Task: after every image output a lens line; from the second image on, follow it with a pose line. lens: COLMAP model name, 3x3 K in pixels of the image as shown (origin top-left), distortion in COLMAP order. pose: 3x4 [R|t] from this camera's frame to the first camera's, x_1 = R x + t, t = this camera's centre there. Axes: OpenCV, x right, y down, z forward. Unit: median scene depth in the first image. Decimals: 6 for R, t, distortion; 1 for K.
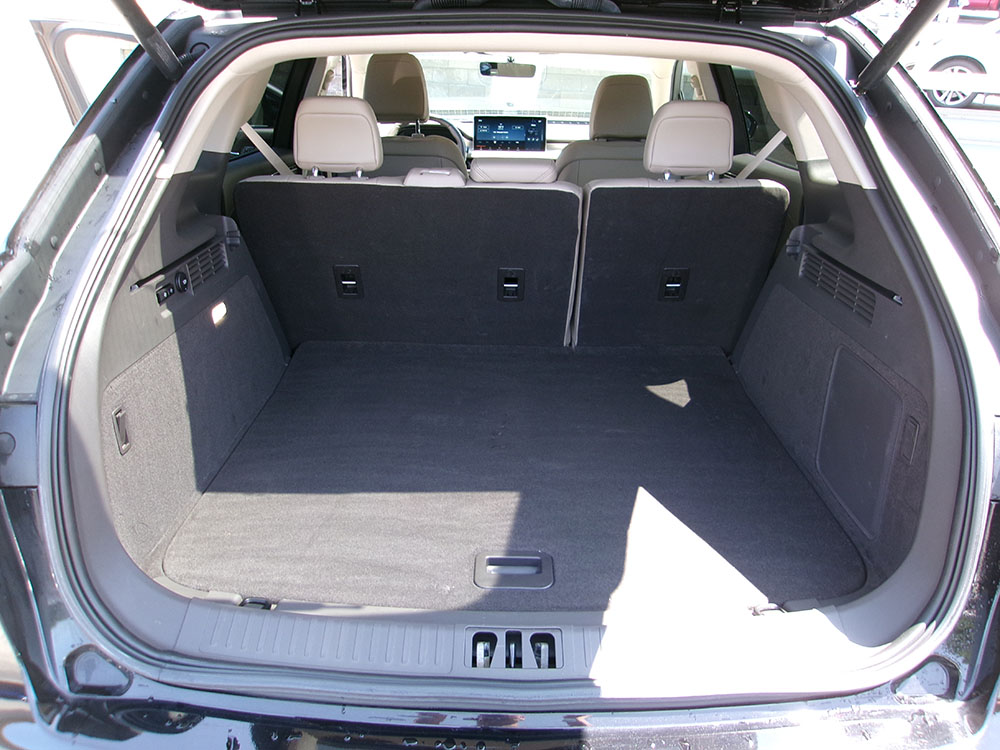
lens RADIAL K [[779.9, 0, 502.7], [0, 779.9, 370.2], [0, 0, 1]] dist [0.002423, 0.004781]
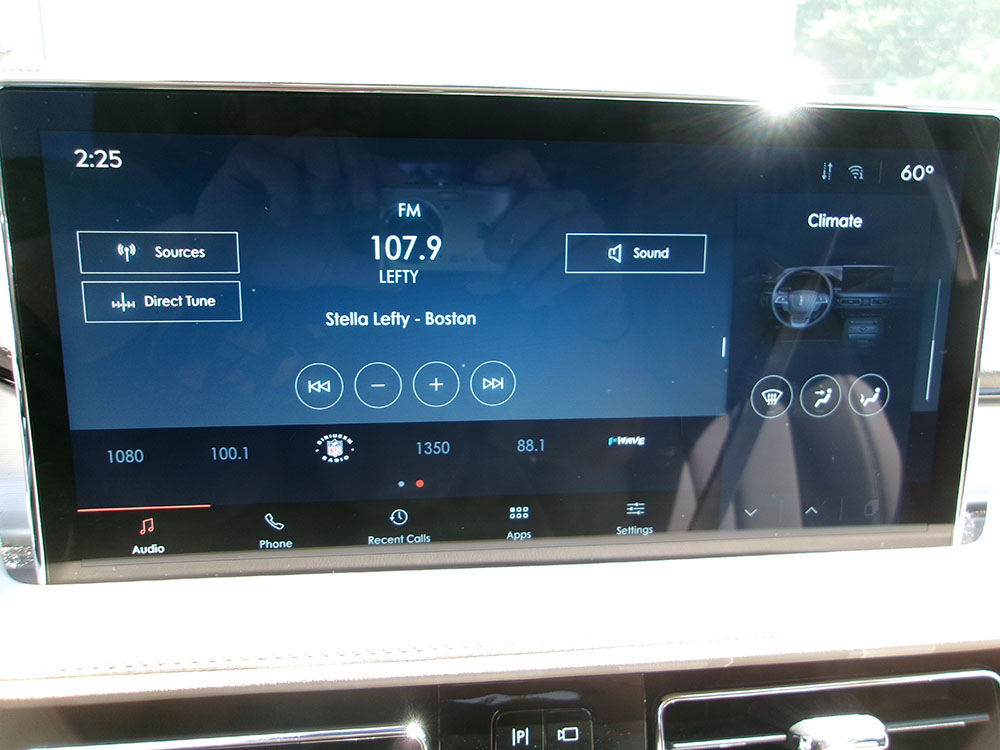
lens RADIAL K [[779.9, 0, 499.1], [0, 779.9, 375.9], [0, 0, 1]] dist [0.002423, 0.004781]
pose [[0.995112, -0.031031, 0.093754, -0.001101], [0.048567, 0.980387, -0.191006, -0.284399], [-0.085988, 0.194626, 0.977101, 0.925297]]
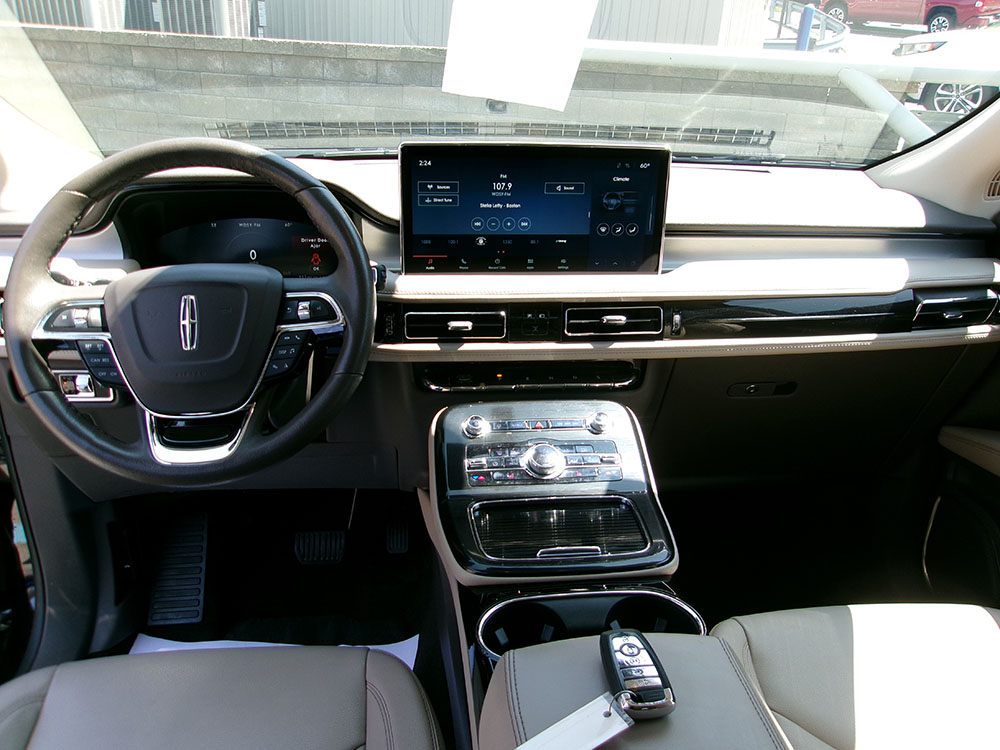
lens RADIAL K [[779.9, 0, 500.2], [0, 779.9, 377.3], [0, 0, 1]] dist [0.002423, 0.004781]
pose [[0.994603, -0.033174, 0.098310, -0.031489], [0.033607, 0.999431, -0.002752, -0.244220], [-0.098162, 0.006041, 0.995152, 0.729728]]
